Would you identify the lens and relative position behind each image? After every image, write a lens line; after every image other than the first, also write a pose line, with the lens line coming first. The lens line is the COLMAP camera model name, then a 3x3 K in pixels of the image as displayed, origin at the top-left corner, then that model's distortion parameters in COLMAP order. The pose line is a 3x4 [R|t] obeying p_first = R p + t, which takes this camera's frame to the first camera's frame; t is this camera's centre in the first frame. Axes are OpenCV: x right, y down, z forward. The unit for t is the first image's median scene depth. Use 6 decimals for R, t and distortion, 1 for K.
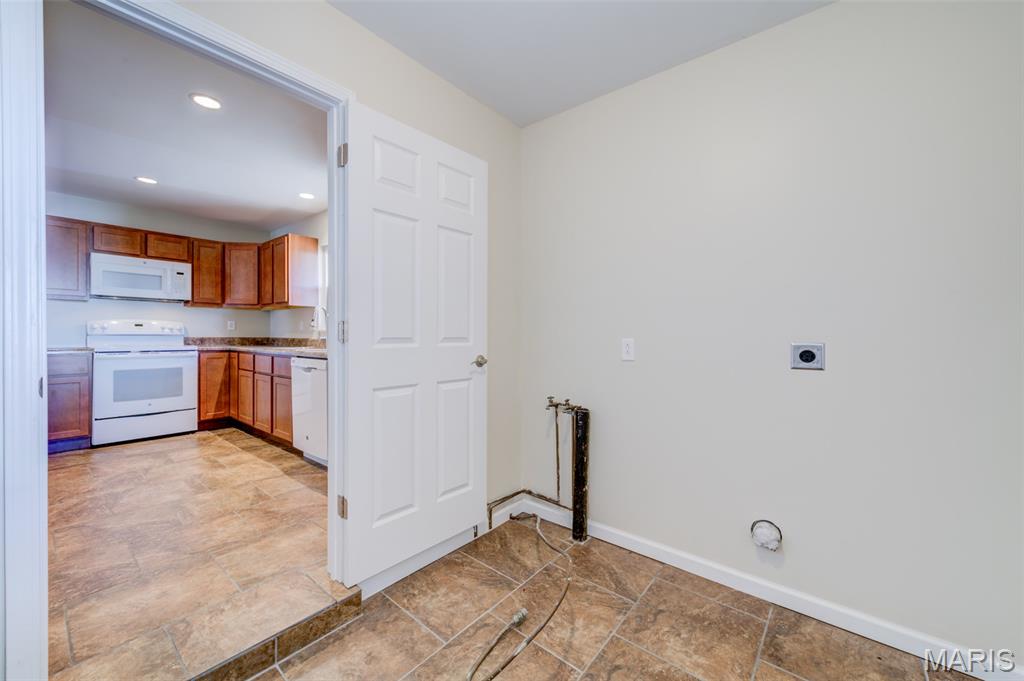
lens RADIAL K [[397.2, 0, 518.0], [0, 397.2, 335.9], [0, 0, 1]] dist [0.000562, -0.000127]
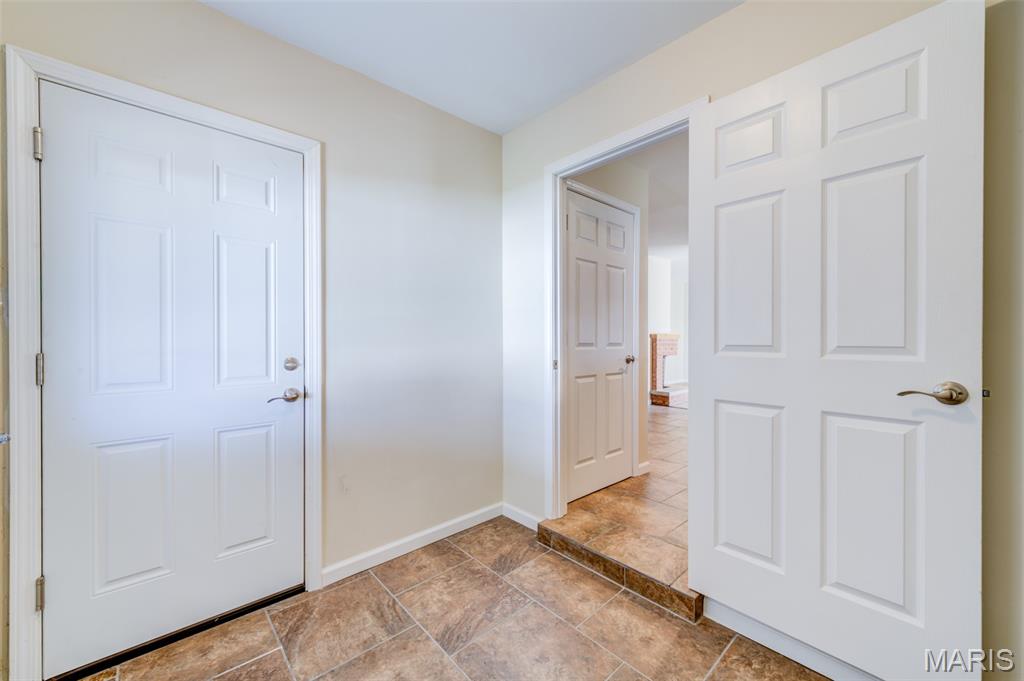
lens RADIAL K [[406.2, 0, 500.2], [0, 406.2, 337.7], [0, 0, 1]] dist [0.000713, 0.000177]
pose [[-0.161074, -0.003359, -0.986937, 0.728475], [-0.003531, 0.999990, -0.002827, -0.007842], [0.986936, 0.003030, -0.161084, 0.723560]]
